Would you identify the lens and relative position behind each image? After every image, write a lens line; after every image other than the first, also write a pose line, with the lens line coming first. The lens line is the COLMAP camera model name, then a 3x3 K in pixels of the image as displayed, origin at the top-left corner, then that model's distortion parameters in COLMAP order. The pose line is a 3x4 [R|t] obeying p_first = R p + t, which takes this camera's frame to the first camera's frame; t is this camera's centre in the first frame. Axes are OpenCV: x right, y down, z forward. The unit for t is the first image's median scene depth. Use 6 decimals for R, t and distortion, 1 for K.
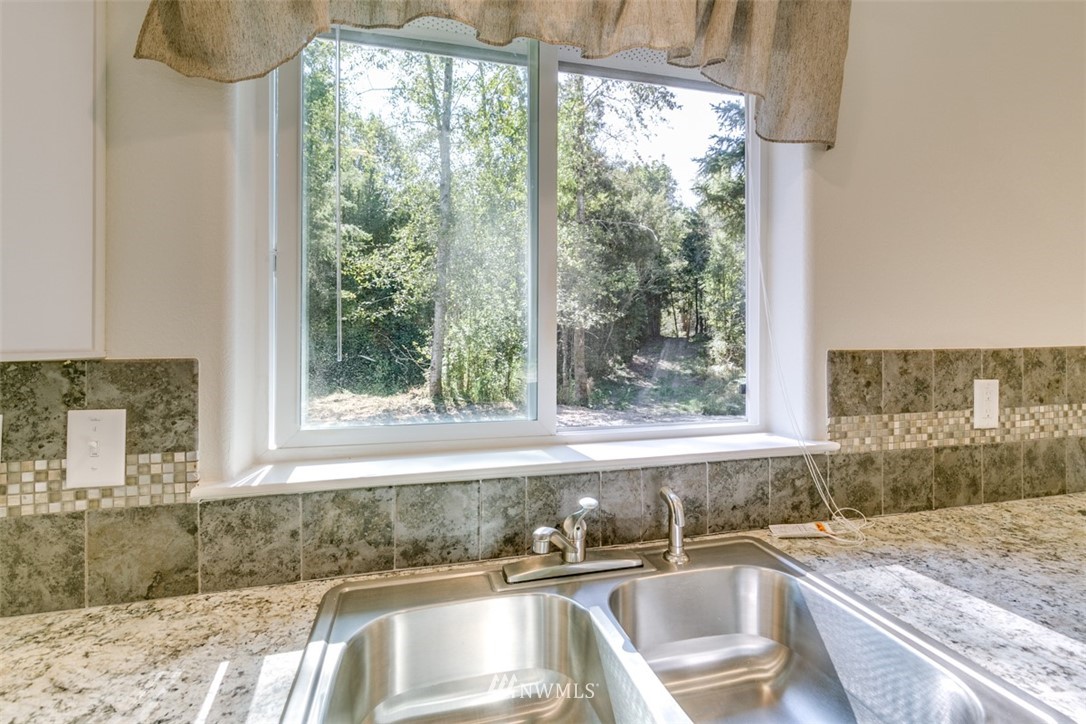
lens RADIAL K [[494.9, 0, 540.2], [0, 494.9, 336.6], [0, 0, 1]] dist [0.008049, -0.001283]
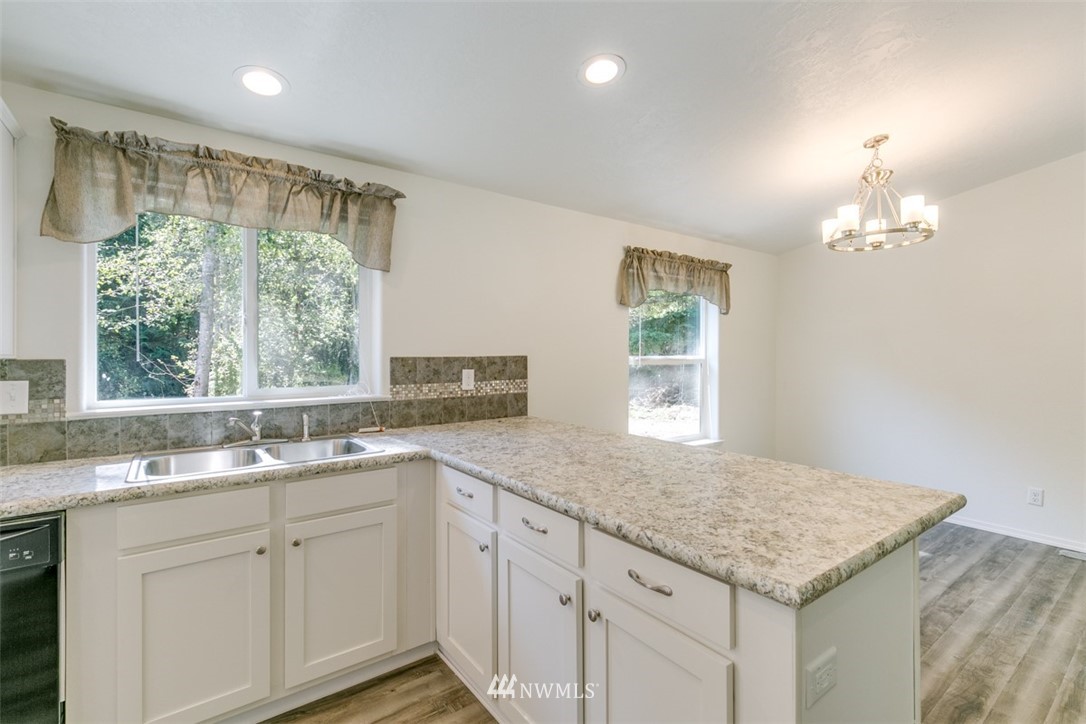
lens RADIAL K [[494.9, 0, 543.6], [0, 494.9, 354.9], [0, 0, 1]] dist [0.008049, -0.001283]
pose [[0.923967, 0.001866, 0.382467, 0.367687], [-0.005382, 0.999953, 0.008122, -0.005148], [-0.382434, -0.009563, 0.923933, -1.518961]]
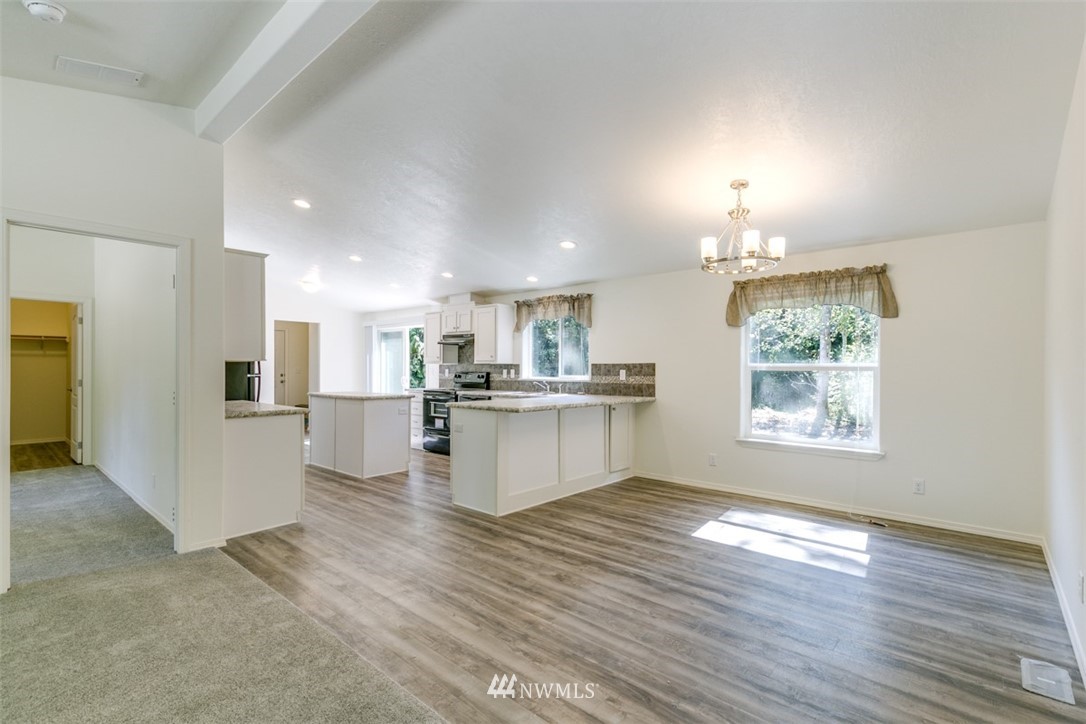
lens RADIAL K [[494.9, 0, 547.3], [0, 494.9, 370.0], [0, 0, 1]] dist [0.008049, -0.001283]
pose [[0.567700, 0.008417, -0.823193, 5.033595], [-0.003614, 0.999964, 0.007732, 0.060340], [0.823228, -0.001414, 0.567709, -2.631737]]
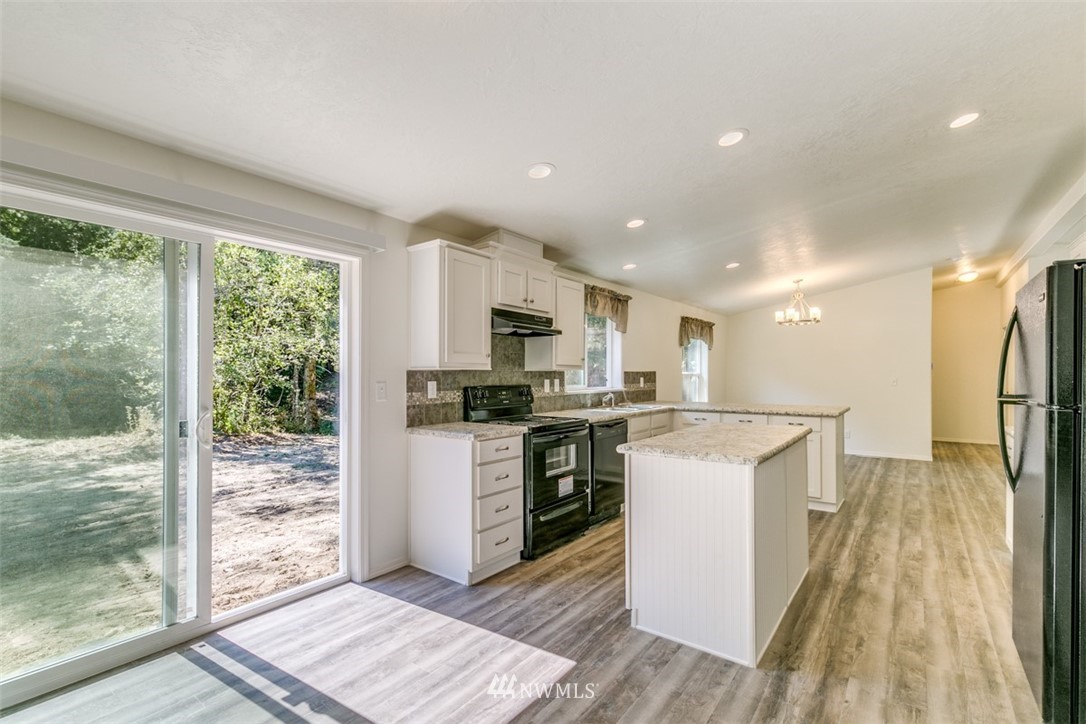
lens RADIAL K [[494.9, 0, 543.9], [0, 494.9, 378.9], [0, 0, 1]] dist [0.008049, -0.001283]
pose [[0.775990, -0.003915, 0.630733, -3.489263], [-0.003830, 0.999933, 0.010918, 0.056458], [-0.630734, -0.010888, 0.775923, -2.604356]]
